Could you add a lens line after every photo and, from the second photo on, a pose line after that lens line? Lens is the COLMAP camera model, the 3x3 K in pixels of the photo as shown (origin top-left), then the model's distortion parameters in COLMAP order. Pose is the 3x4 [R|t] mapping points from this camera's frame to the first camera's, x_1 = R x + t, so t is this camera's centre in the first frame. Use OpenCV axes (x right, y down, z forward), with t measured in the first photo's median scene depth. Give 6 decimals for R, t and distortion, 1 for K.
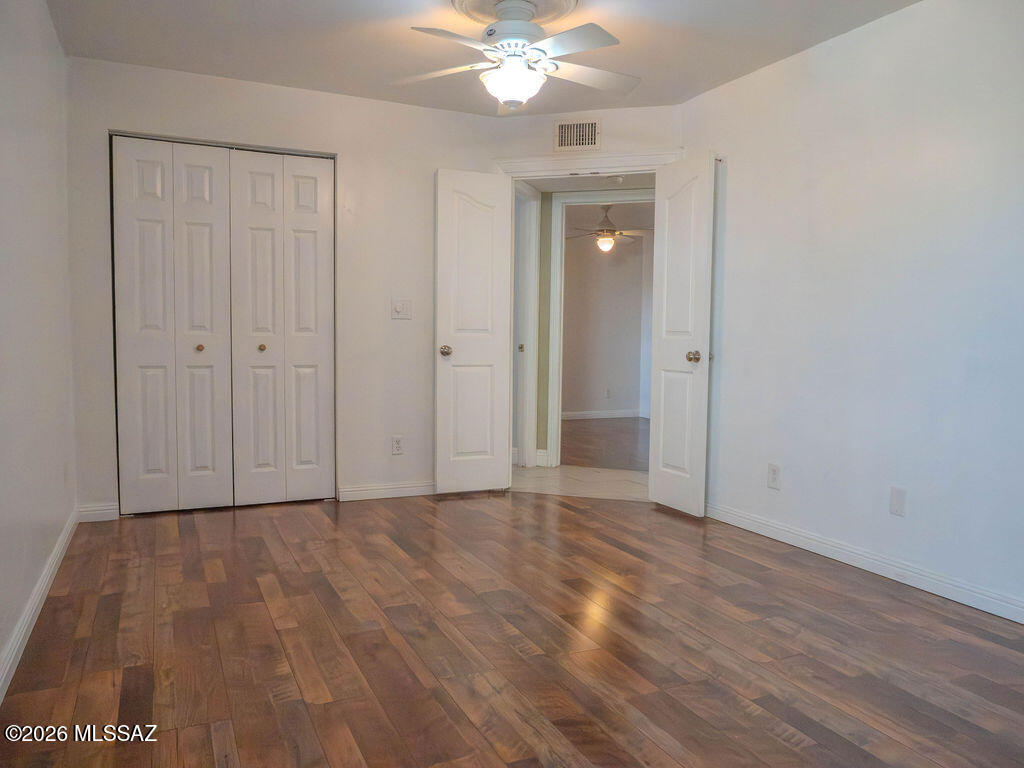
lens RADIAL K [[748.1, 0, 512.7], [0, 748.1, 383.1], [0, 0, 1]] dist [-0.052234, 0.020854]
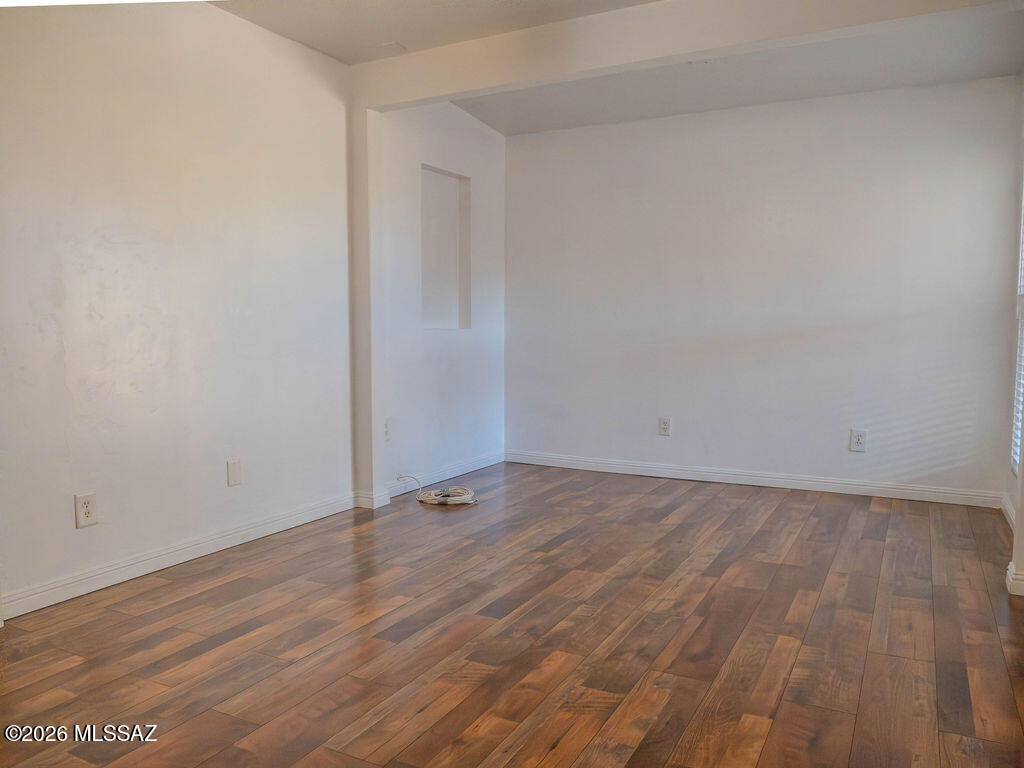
lens RADIAL K [[748.1, 0, 513.0], [0, 748.1, 385.3], [0, 0, 1]] dist [-0.052234, 0.020854]
pose [[-0.587054, -0.082347, 0.805349, -0.820150], [0.045779, 0.989845, 0.134581, -0.134343], [-0.808253, 0.115874, -0.577322, 1.777995]]
